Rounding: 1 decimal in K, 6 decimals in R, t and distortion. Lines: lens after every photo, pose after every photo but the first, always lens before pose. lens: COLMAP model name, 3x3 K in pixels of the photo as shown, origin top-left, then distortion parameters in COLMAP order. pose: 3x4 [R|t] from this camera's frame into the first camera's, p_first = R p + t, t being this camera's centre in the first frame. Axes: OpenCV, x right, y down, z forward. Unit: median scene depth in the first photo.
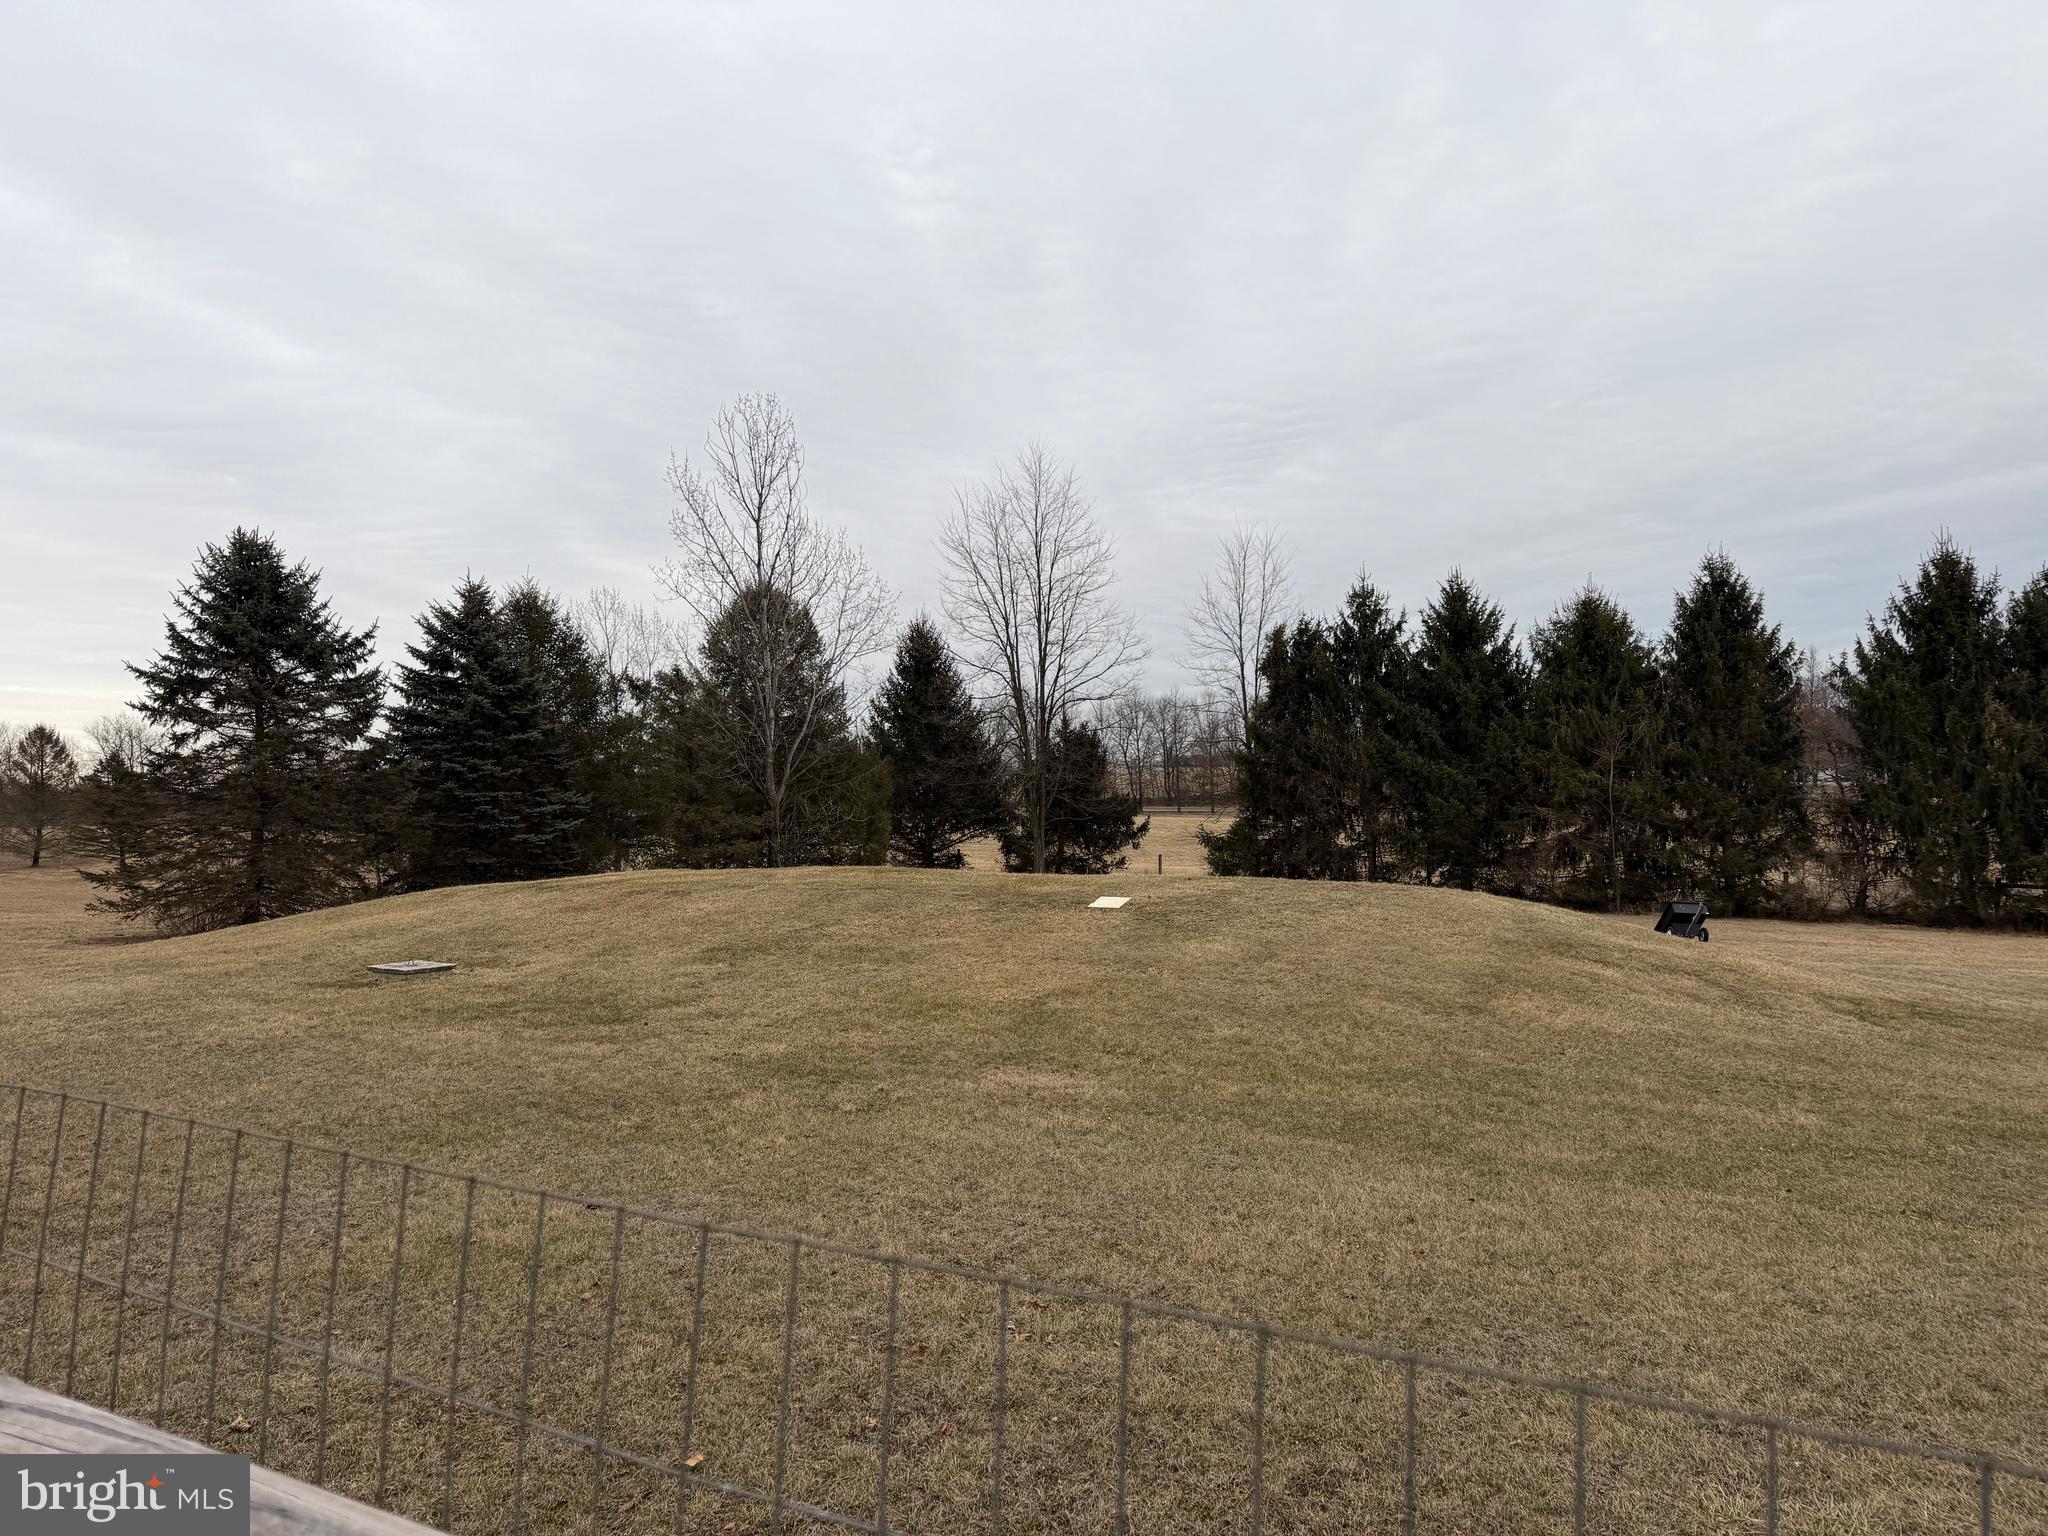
lens RADIAL K [[1426.8, 0, 967.7], [0, 1426.8, 762.2], [0, 0, 1]] dist [0.078443, -0.078888]
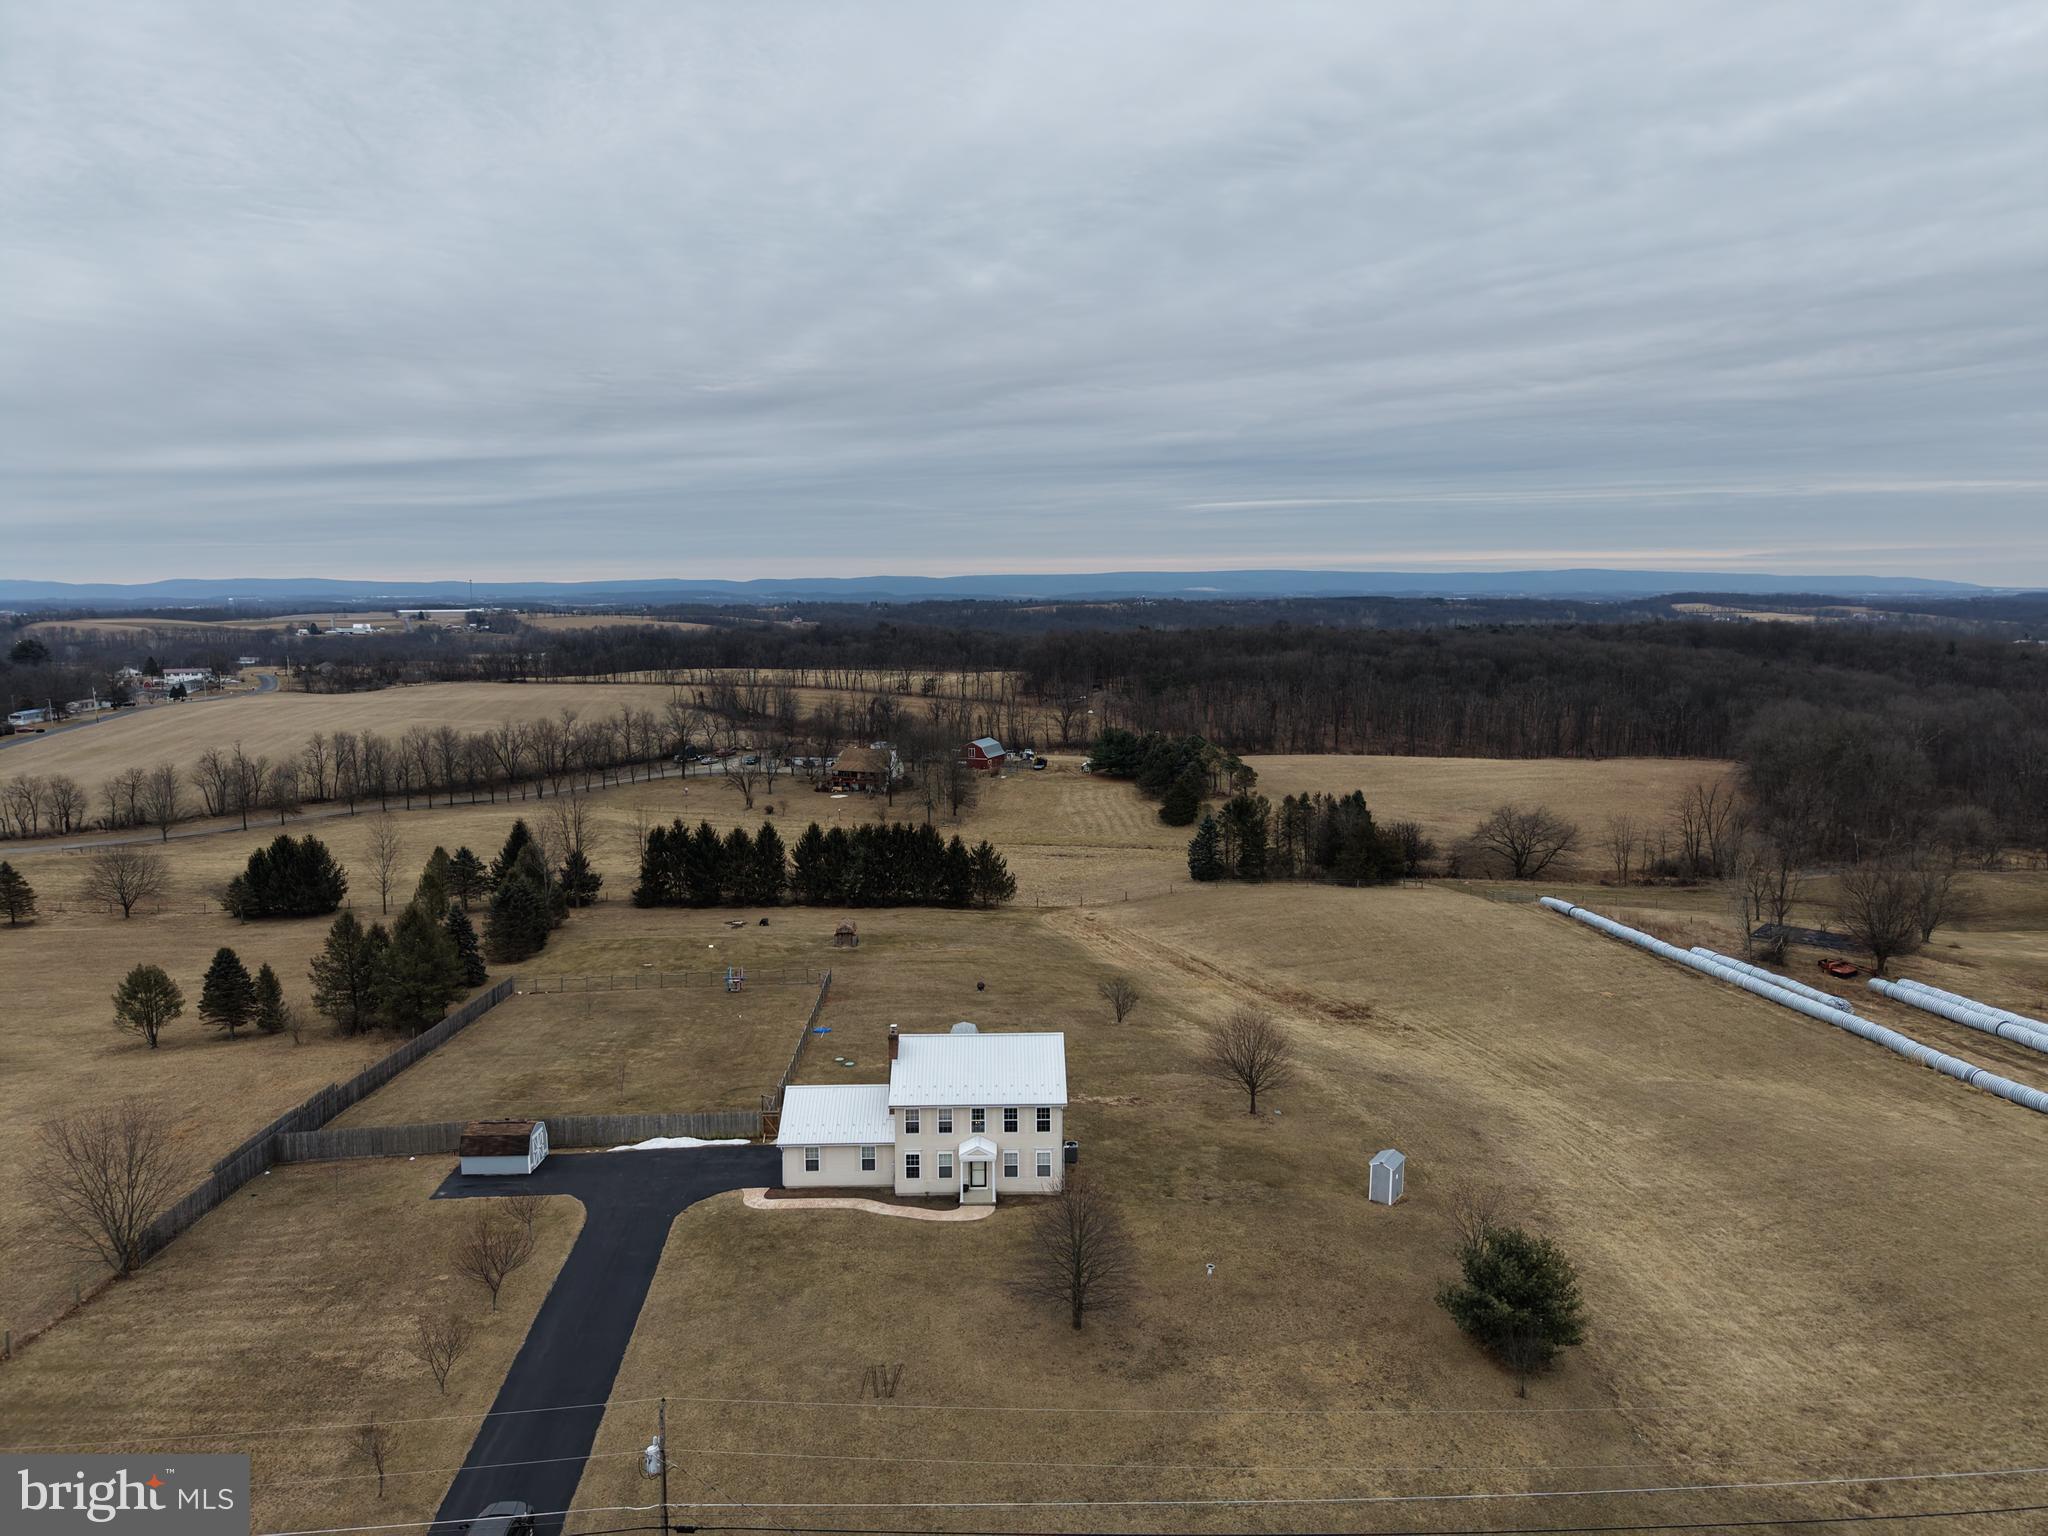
lens RADIAL K [[1369.5, 0, 1024.2], [0, 1369.5, 760.4], [0, 0, 1]] dist [0.012452, -0.004733]
pose [[0.769100, -0.048041, 0.637321, -1.242286], [-0.026820, 0.993867, 0.107283, -0.663094], [-0.638566, -0.099604, 0.763094, -2.162191]]
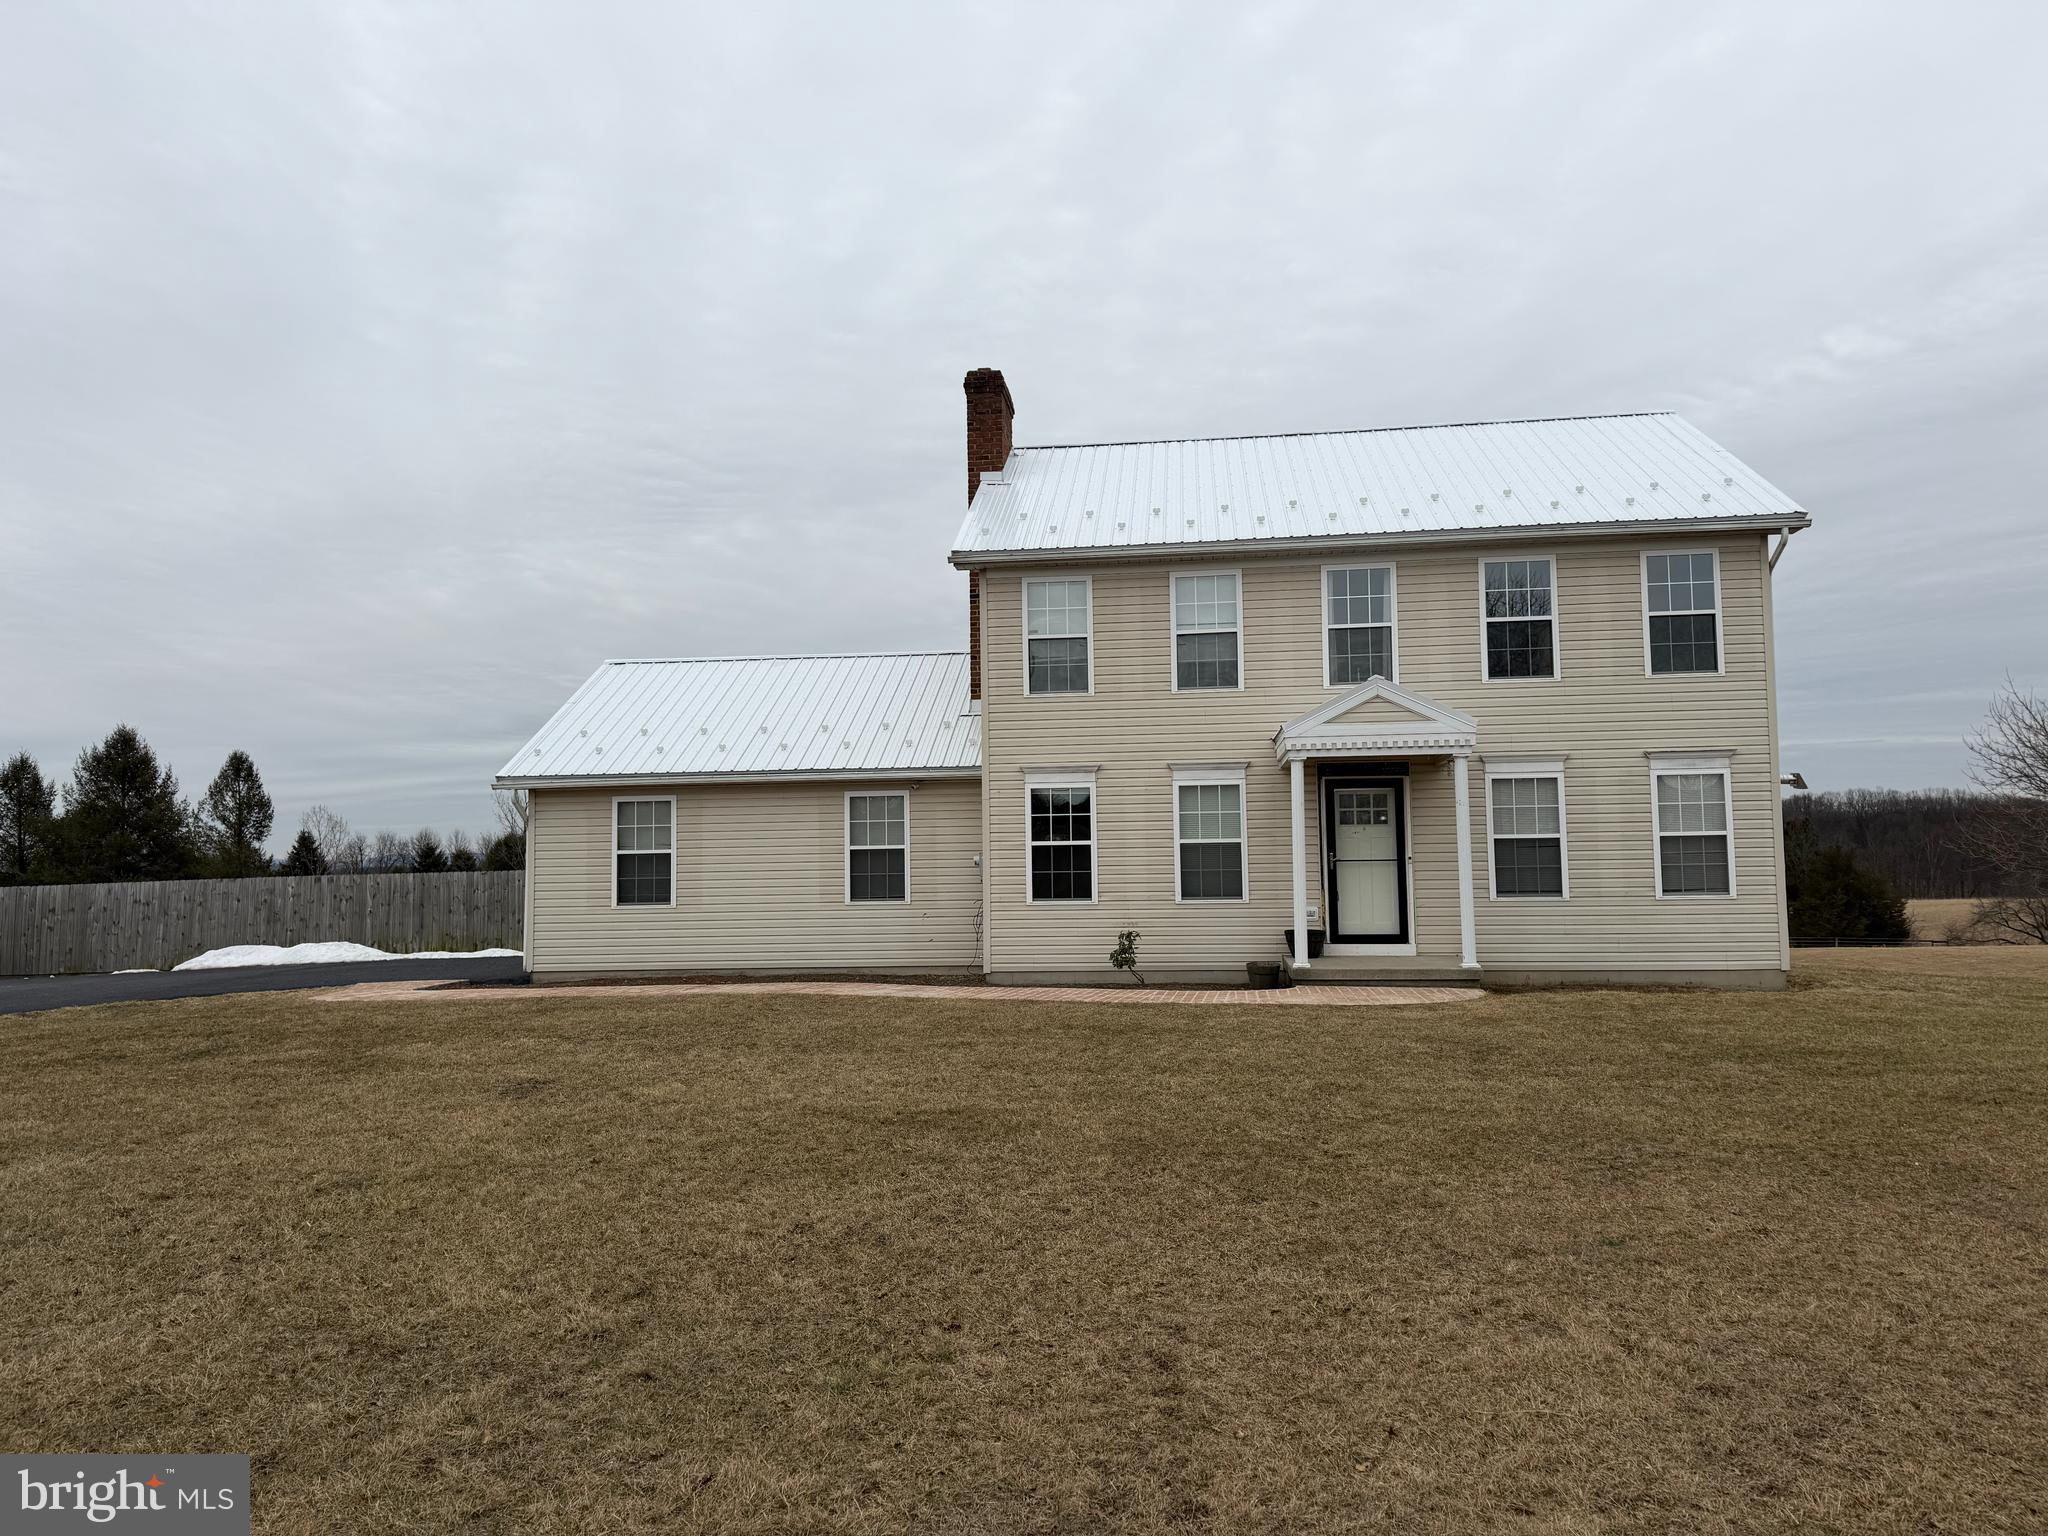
lens RADIAL K [[1426.8, 0, 1016.8], [0, 1426.8, 774.7], [0, 0, 1]] dist [0.078443, -0.078888]
pose [[0.851169, 0.051808, 0.522329, -0.604739], [-0.016956, 0.997312, -0.071288, -0.062220], [-0.524618, 0.051822, 0.849759, -1.290327]]
